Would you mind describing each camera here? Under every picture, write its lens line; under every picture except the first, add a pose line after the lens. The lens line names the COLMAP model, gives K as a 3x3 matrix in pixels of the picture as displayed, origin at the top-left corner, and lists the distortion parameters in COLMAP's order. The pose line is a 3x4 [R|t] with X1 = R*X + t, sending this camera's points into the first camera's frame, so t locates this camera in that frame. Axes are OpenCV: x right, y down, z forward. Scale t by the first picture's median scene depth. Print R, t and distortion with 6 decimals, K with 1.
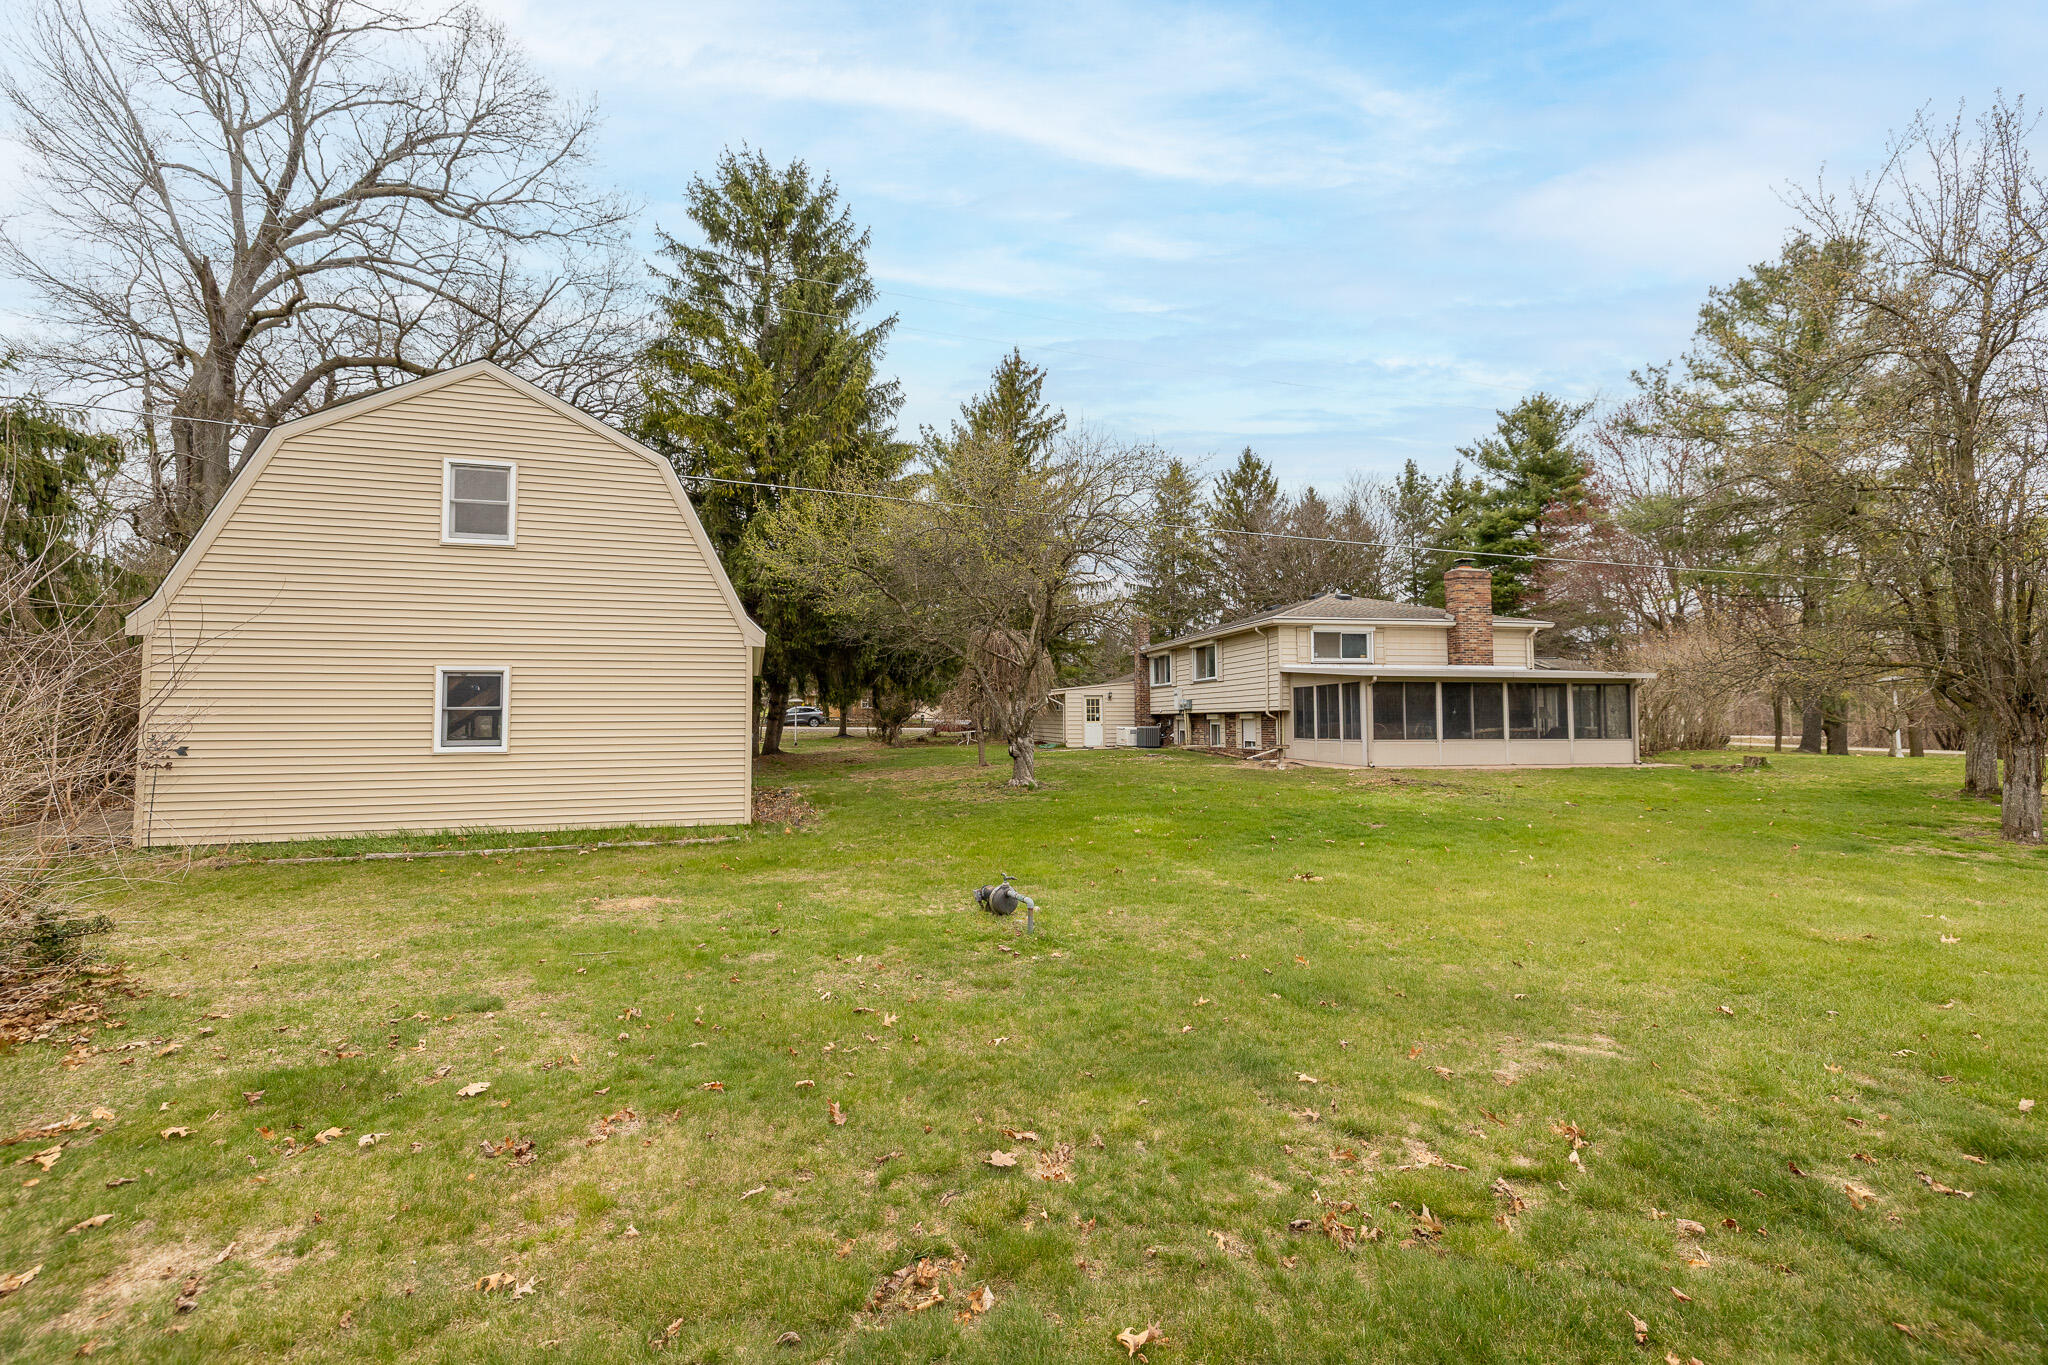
lens RADIAL K [[858.0, 0, 1024.5], [0, 858.0, 682.5], [0, 0, 1]] dist [0.003999, 0.000099]
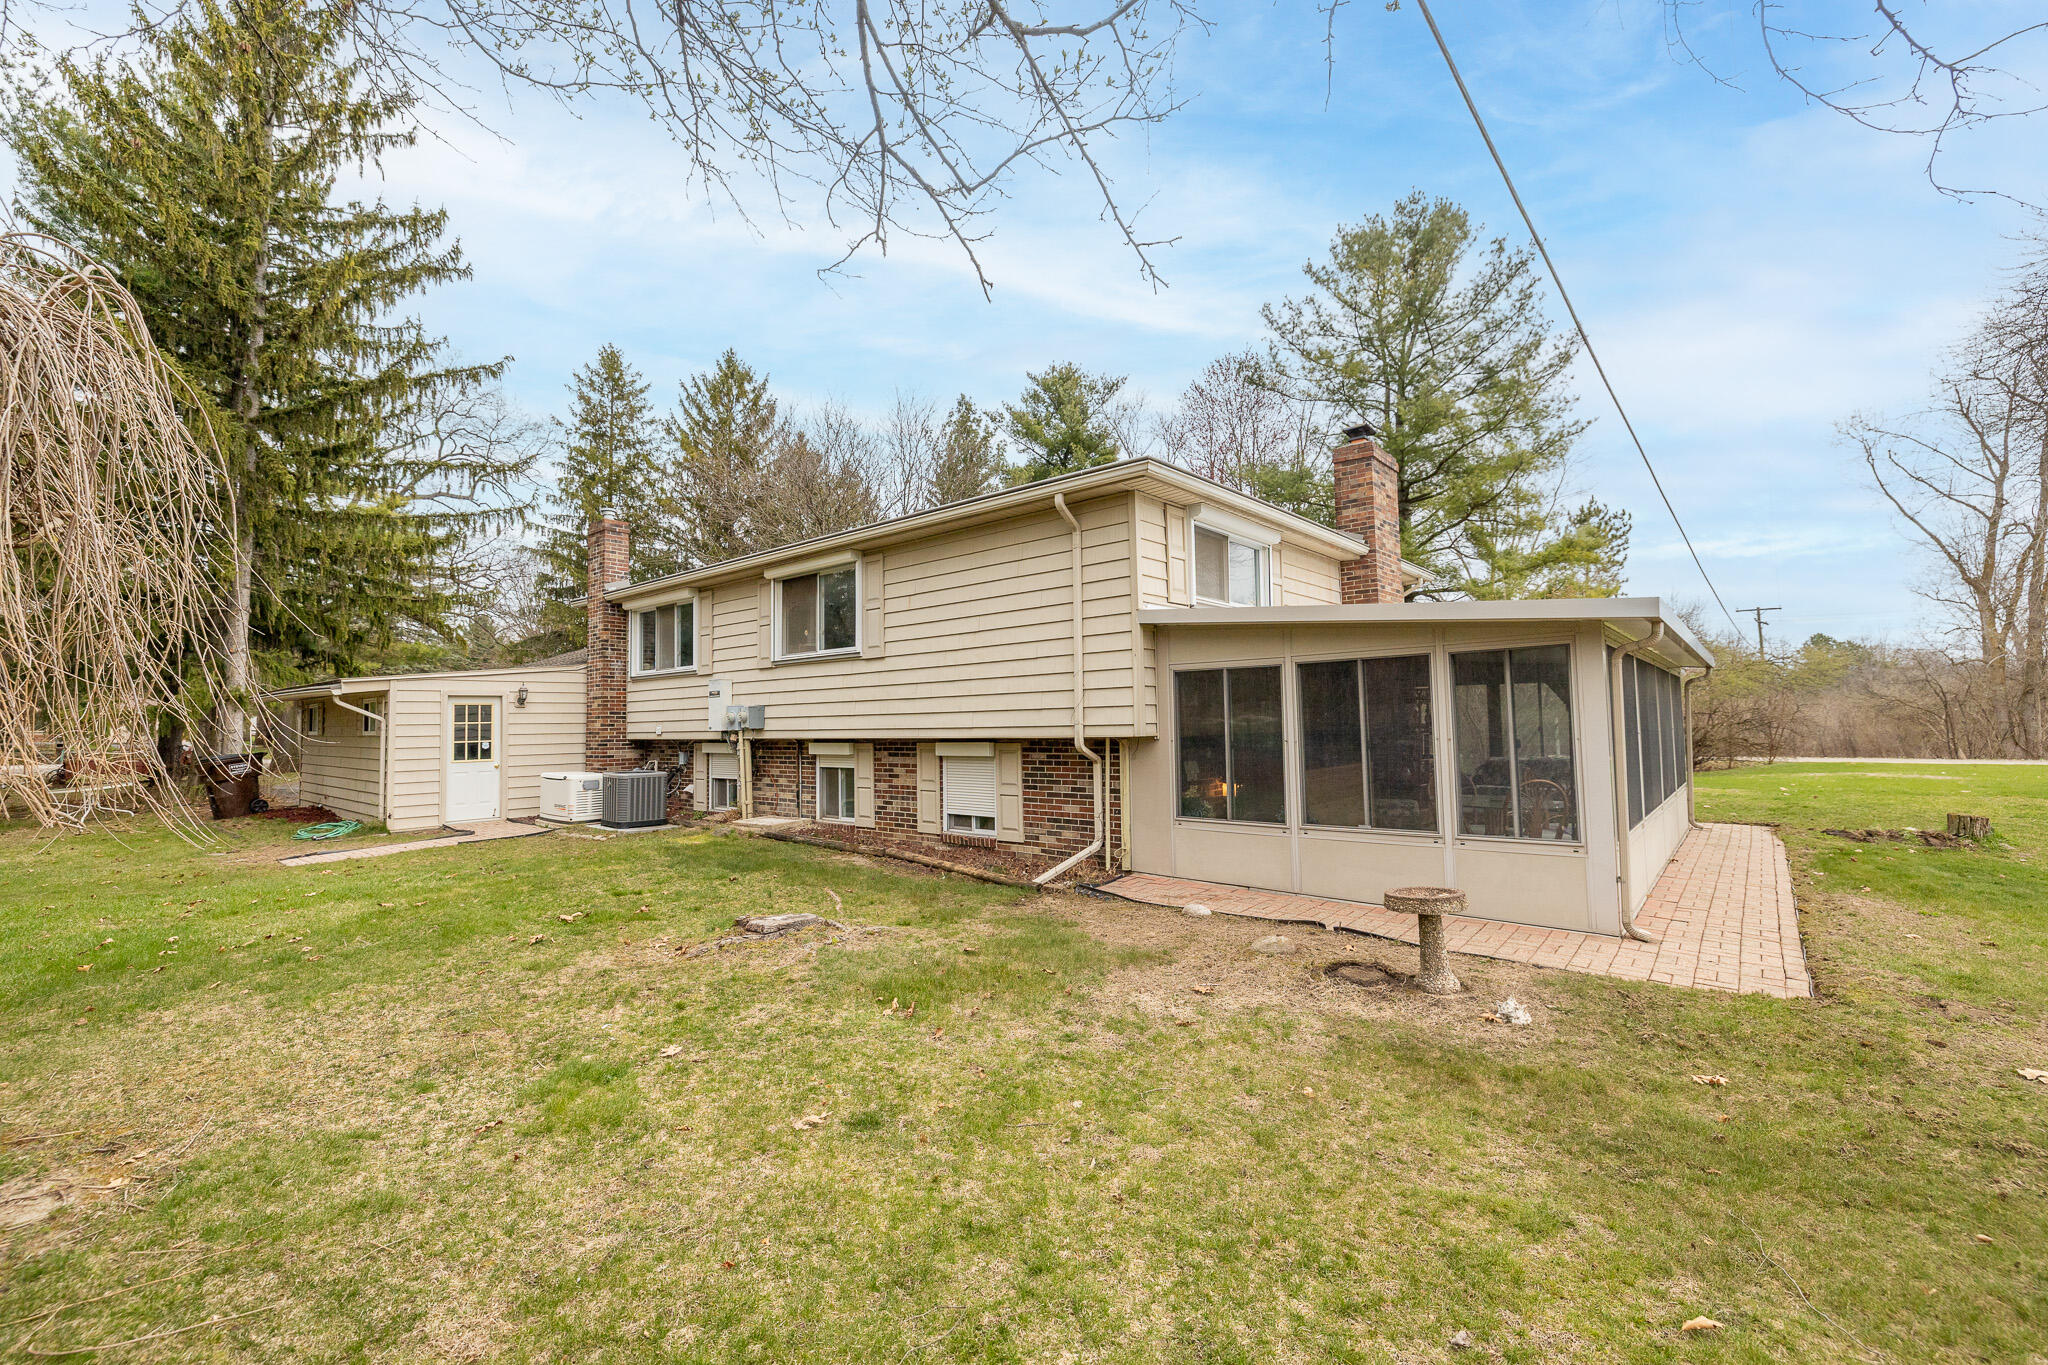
lens RADIAL K [[858.0, 0, 1023.7], [0, 858.0, 686.9], [0, 0, 1]] dist [0.003999, 0.000099]
pose [[0.788295, 0.013517, 0.615149, 0.039322], [-0.011515, 0.999908, -0.007216, 0.012091], [-0.615189, -0.001395, 0.788378, 0.588926]]
